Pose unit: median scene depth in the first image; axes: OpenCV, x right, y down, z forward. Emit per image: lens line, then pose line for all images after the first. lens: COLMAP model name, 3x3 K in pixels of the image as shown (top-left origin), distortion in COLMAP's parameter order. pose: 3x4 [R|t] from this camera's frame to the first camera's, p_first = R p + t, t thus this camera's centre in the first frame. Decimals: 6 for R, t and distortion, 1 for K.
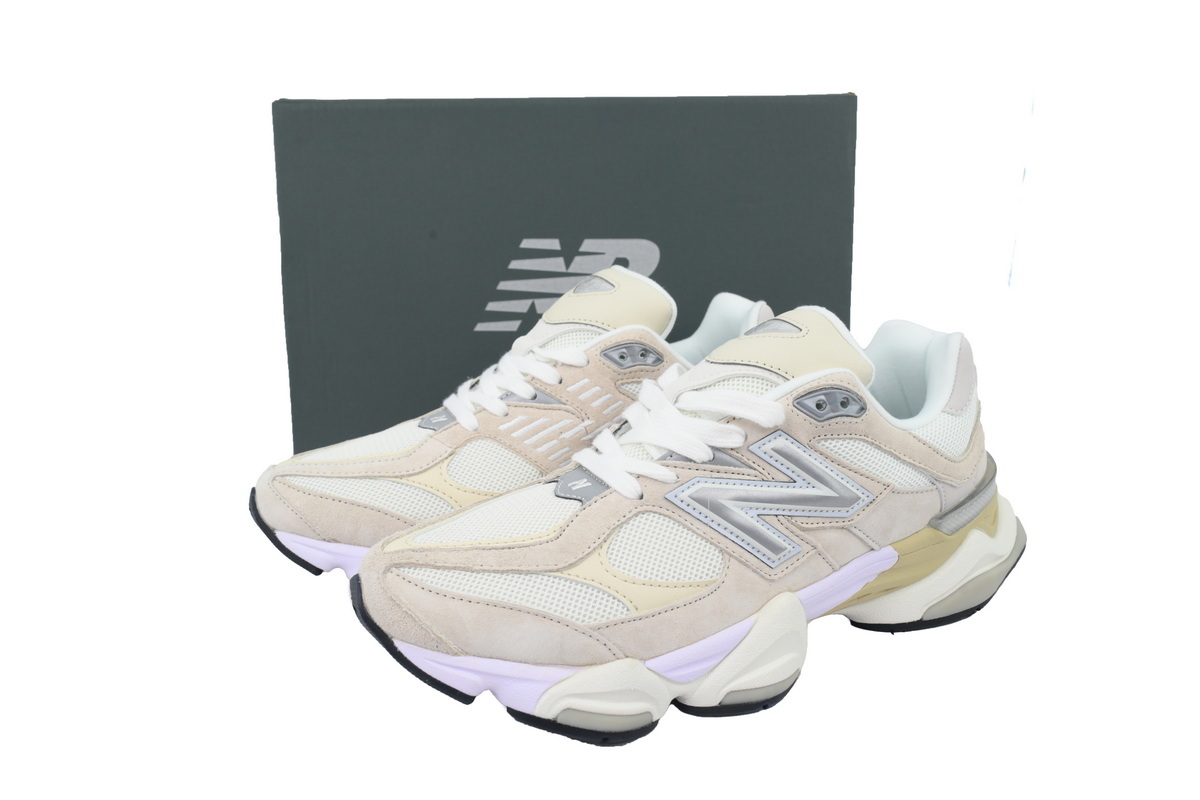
lens RADIAL K [[953.5, 0, 602.5], [0, 953.5, 401.0], [0, 0, 1]] dist [-0.011042, -0.003207]
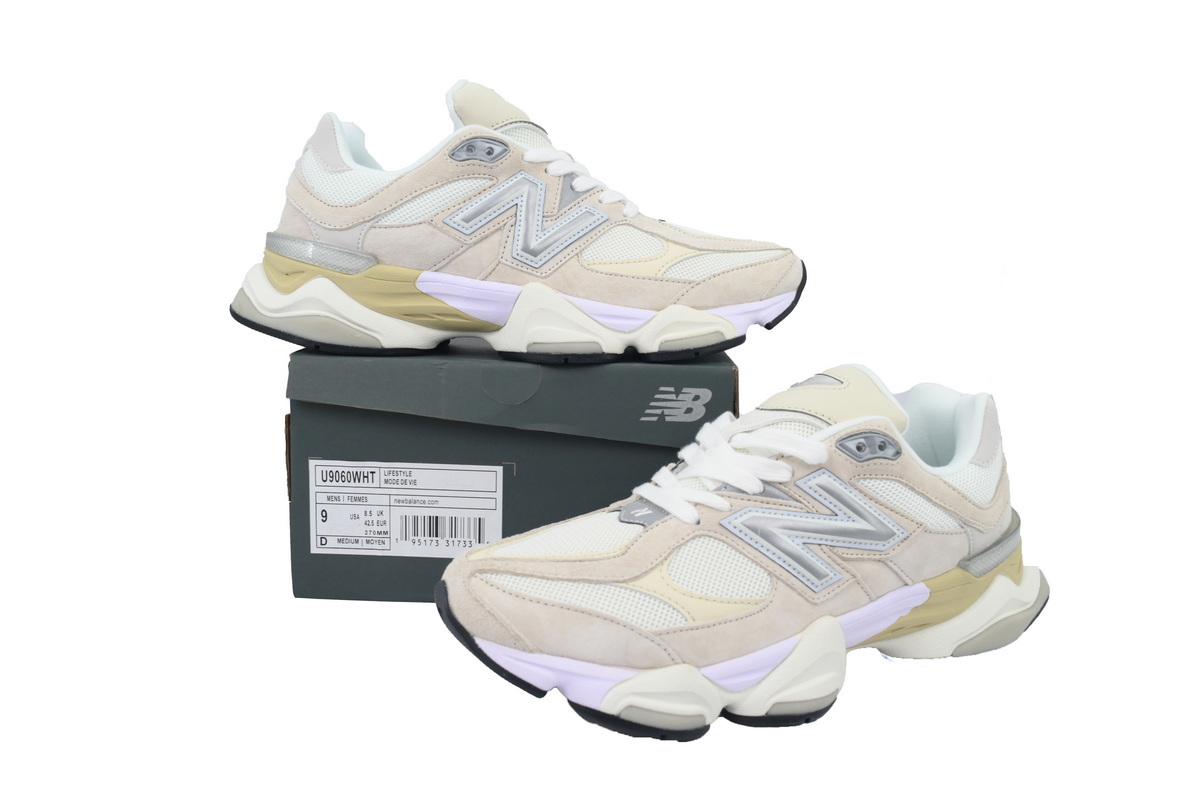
lens RADIAL K [[953.5, 0, 600.0], [0, 953.5, 395.0], [0, 0, 1]] dist [-0.011042, -0.003207]
pose [[0.999028, 0.035085, -0.026671, -0.049247], [-0.037833, 0.993137, -0.110667, 0.079657], [0.022605, 0.111569, 0.993500, -0.124793]]
